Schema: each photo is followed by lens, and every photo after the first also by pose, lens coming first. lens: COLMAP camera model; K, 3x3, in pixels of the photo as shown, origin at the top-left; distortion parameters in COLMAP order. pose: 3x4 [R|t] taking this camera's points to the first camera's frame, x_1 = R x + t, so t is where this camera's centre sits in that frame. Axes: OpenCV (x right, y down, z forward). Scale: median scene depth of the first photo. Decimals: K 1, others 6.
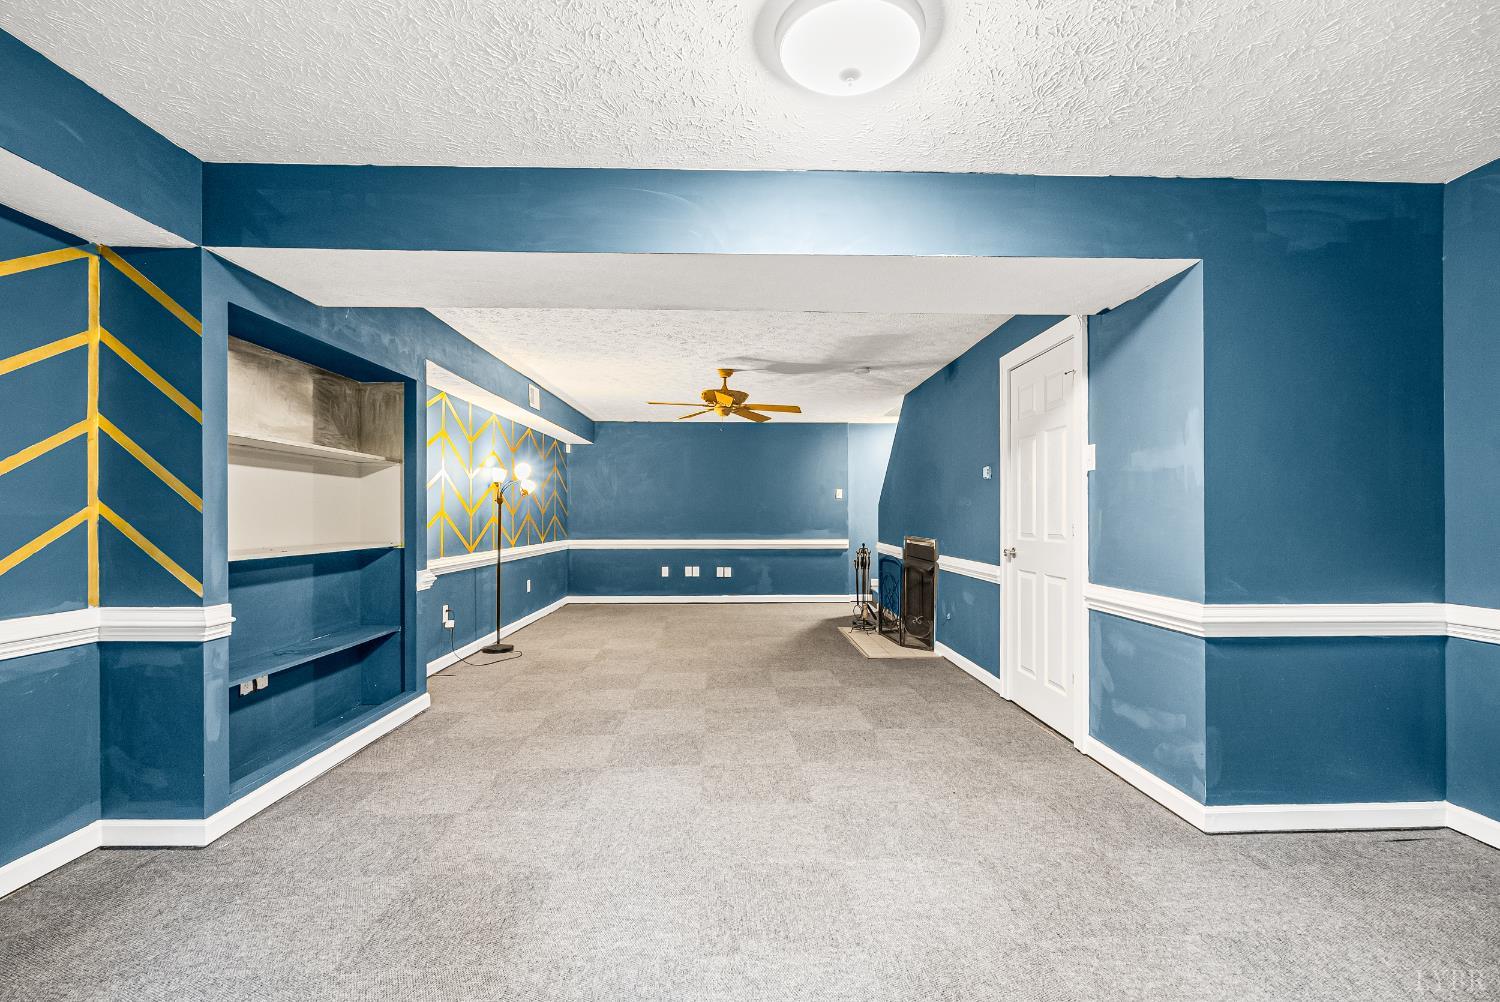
lens RADIAL K [[667.4, 0, 754.3], [0, 667.4, 505.1], [0, 0, 1]] dist [-0.003608, 0.000036]
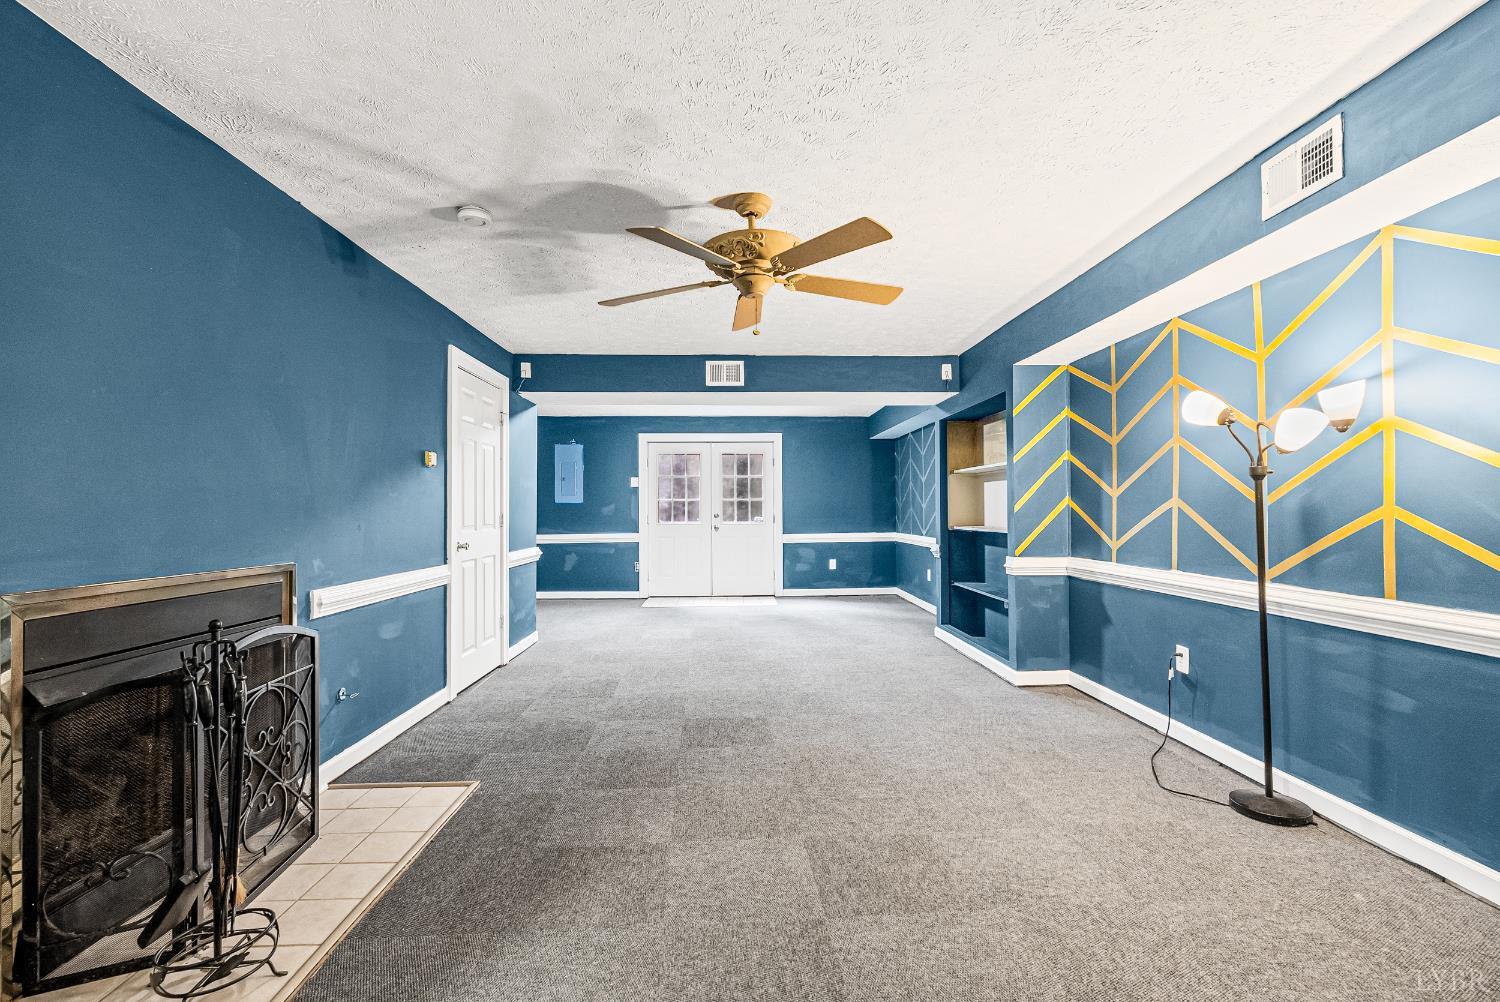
lens RADIAL K [[658.3, 0, 745.7], [0, 658.3, 507.7], [0, 0, 1]] dist [-0.004609, -0.000864]
pose [[-0.999862, 0.005231, -0.015743, -0.035901], [0.005492, 0.999847, -0.016593, 0.029135], [0.015654, -0.016677, -0.999738, 1.922776]]
